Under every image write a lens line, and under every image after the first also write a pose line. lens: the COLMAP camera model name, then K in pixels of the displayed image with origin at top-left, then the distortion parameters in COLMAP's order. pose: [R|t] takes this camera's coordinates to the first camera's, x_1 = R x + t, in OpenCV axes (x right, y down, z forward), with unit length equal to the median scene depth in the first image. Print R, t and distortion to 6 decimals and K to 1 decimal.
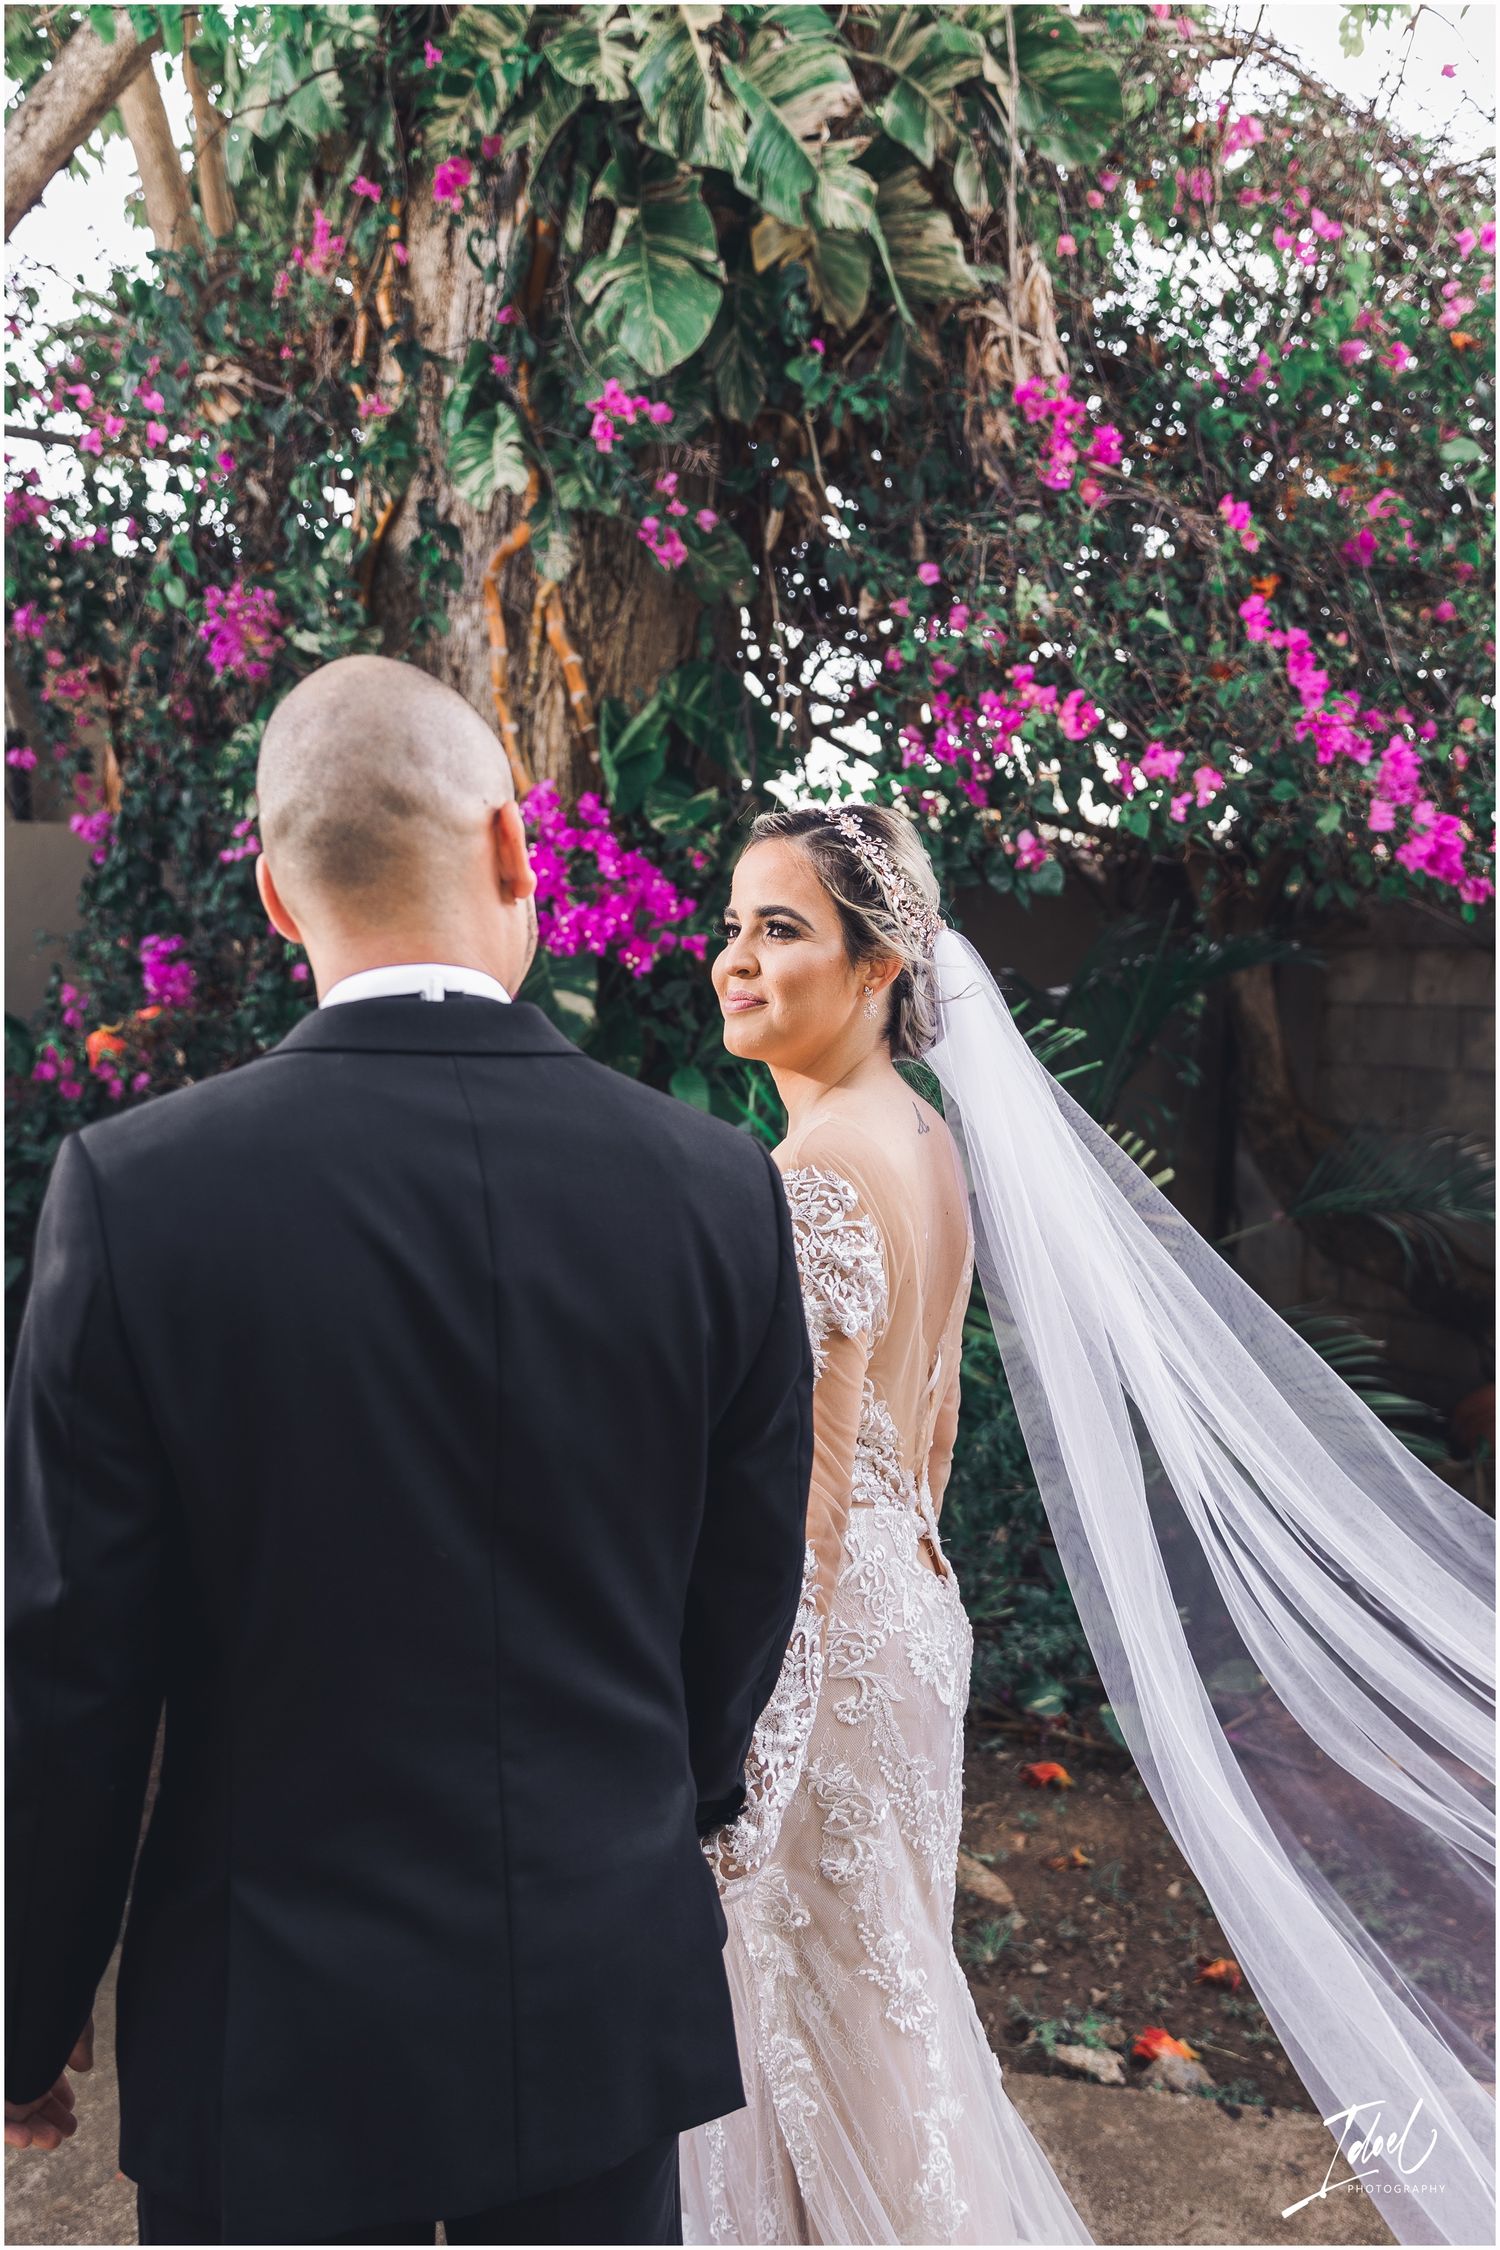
lens RADIAL K [[1874.6, 0, 733.6], [0, 1874.6, 1211.0], [0, 0, 1]] dist [-0.014295, 0.001556]
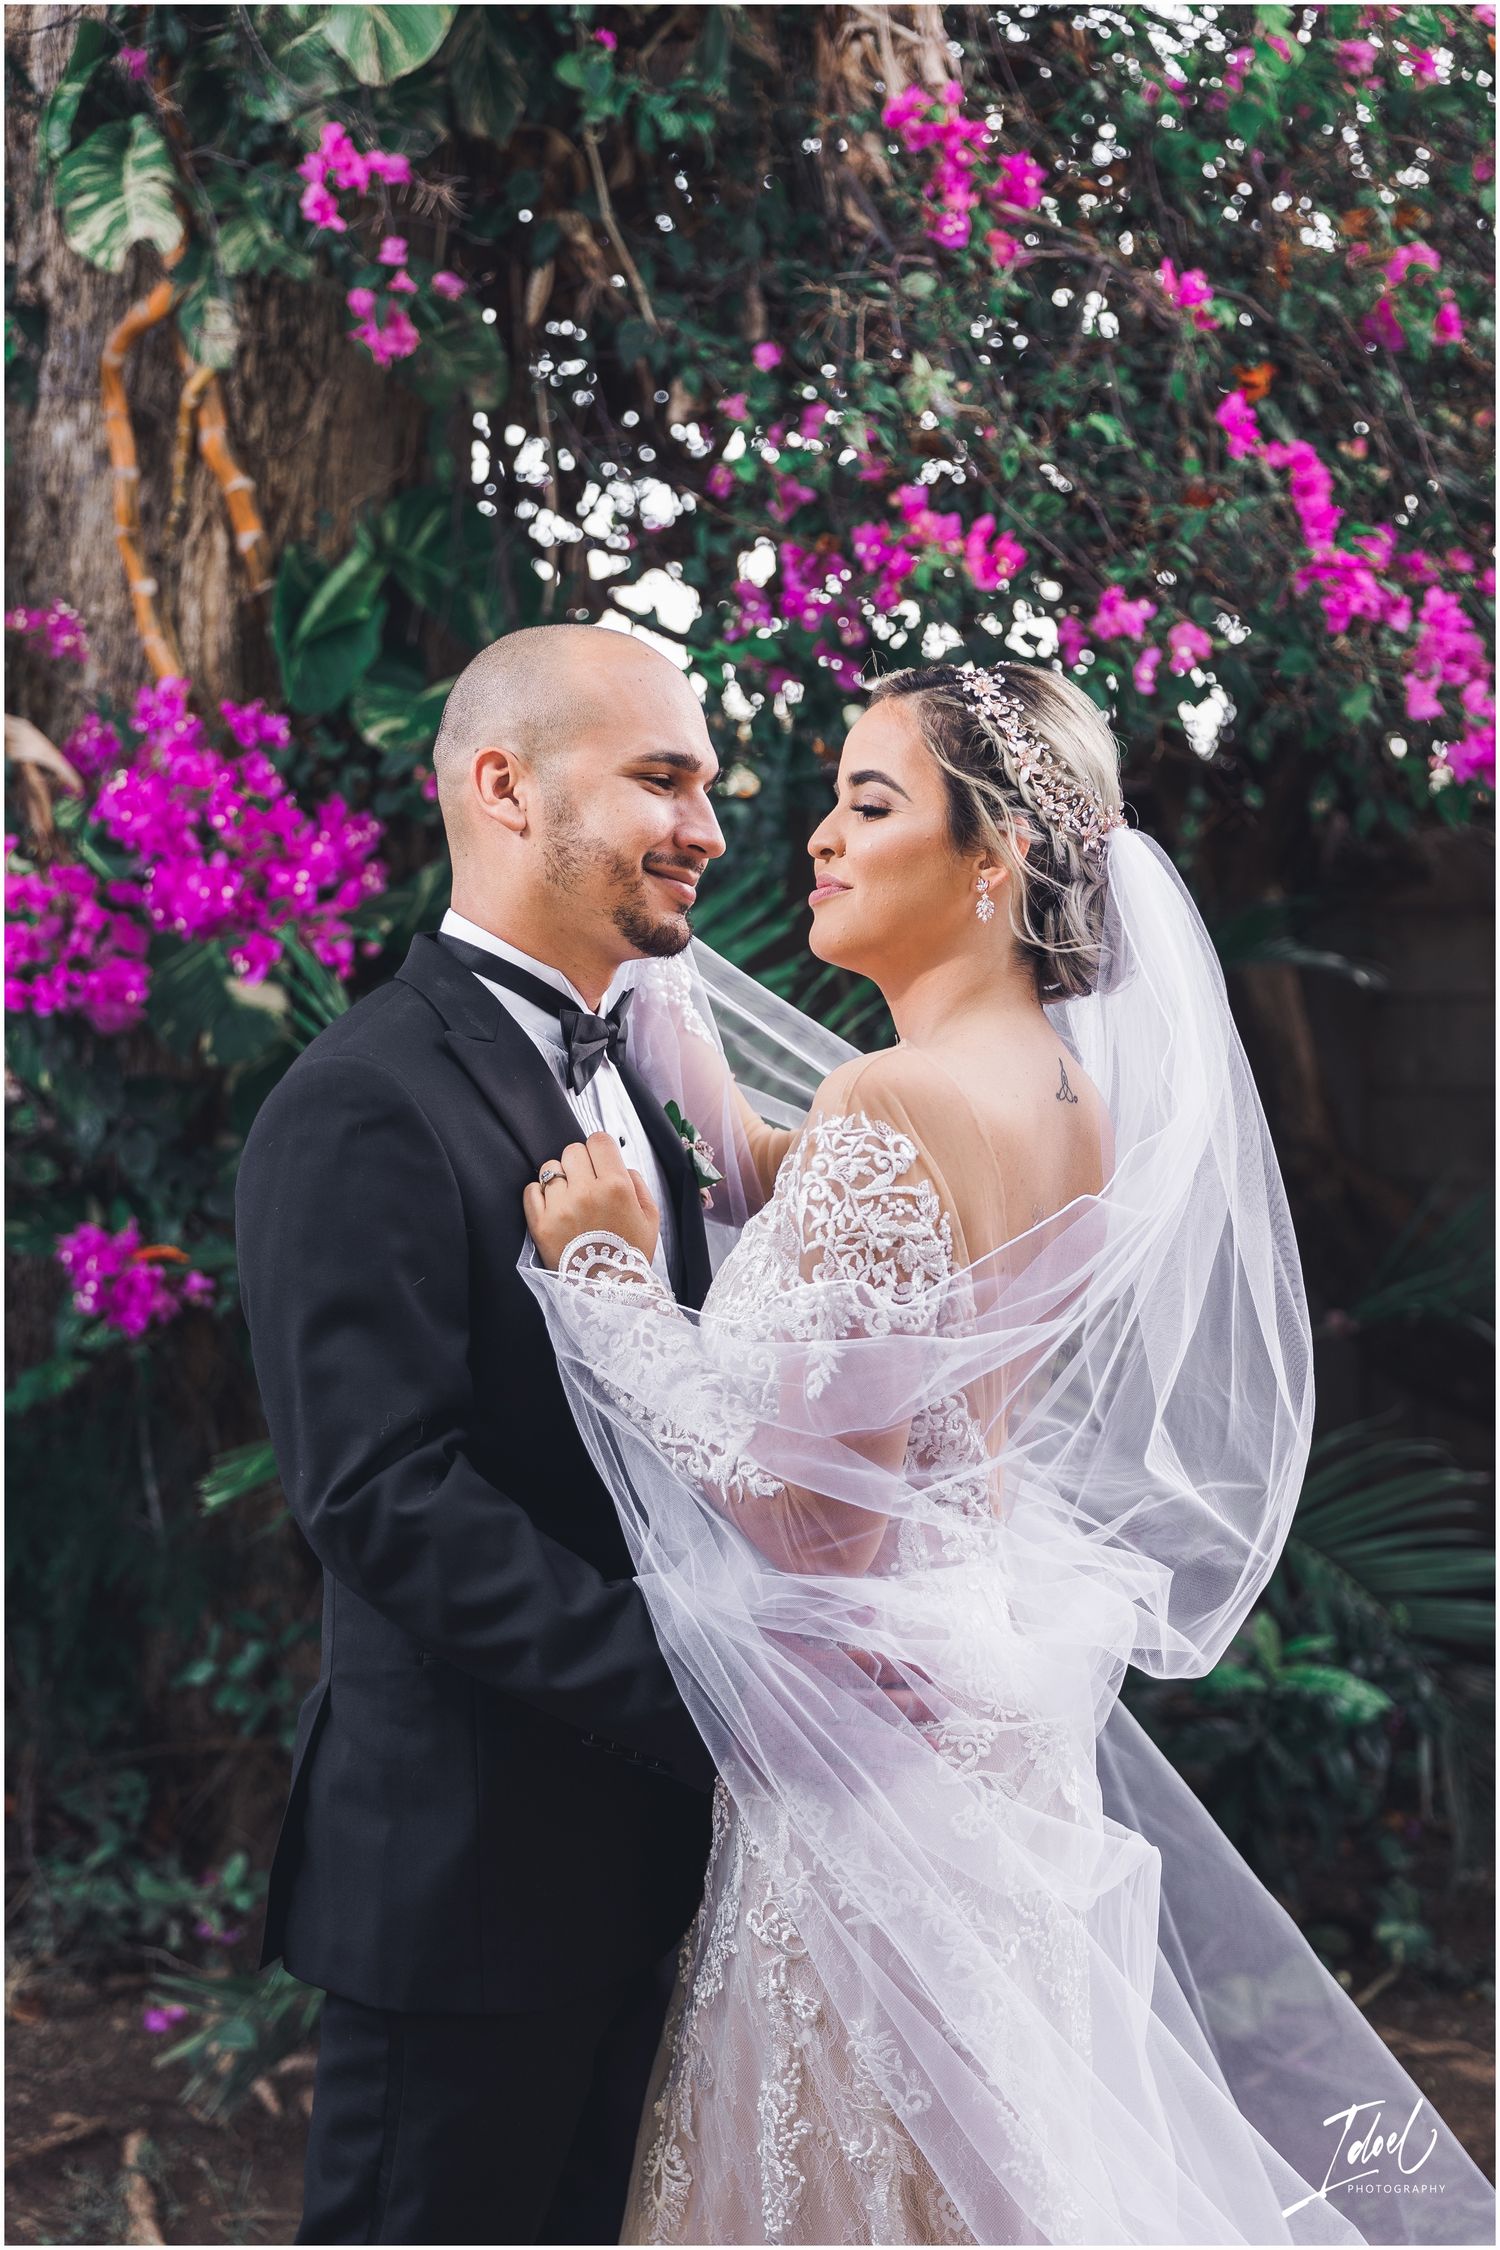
lens RADIAL K [[3311.8, 0, 749.1], [0, 3311.8, 1127.4], [0, 0, 1]] dist [0.004933, -0.101902]
pose [[0.993169, -0.025731, 0.113811, -0.046447], [0.036762, 0.994710, -0.095916, 0.051297], [-0.110741, 0.099444, 0.988862, -0.158365]]
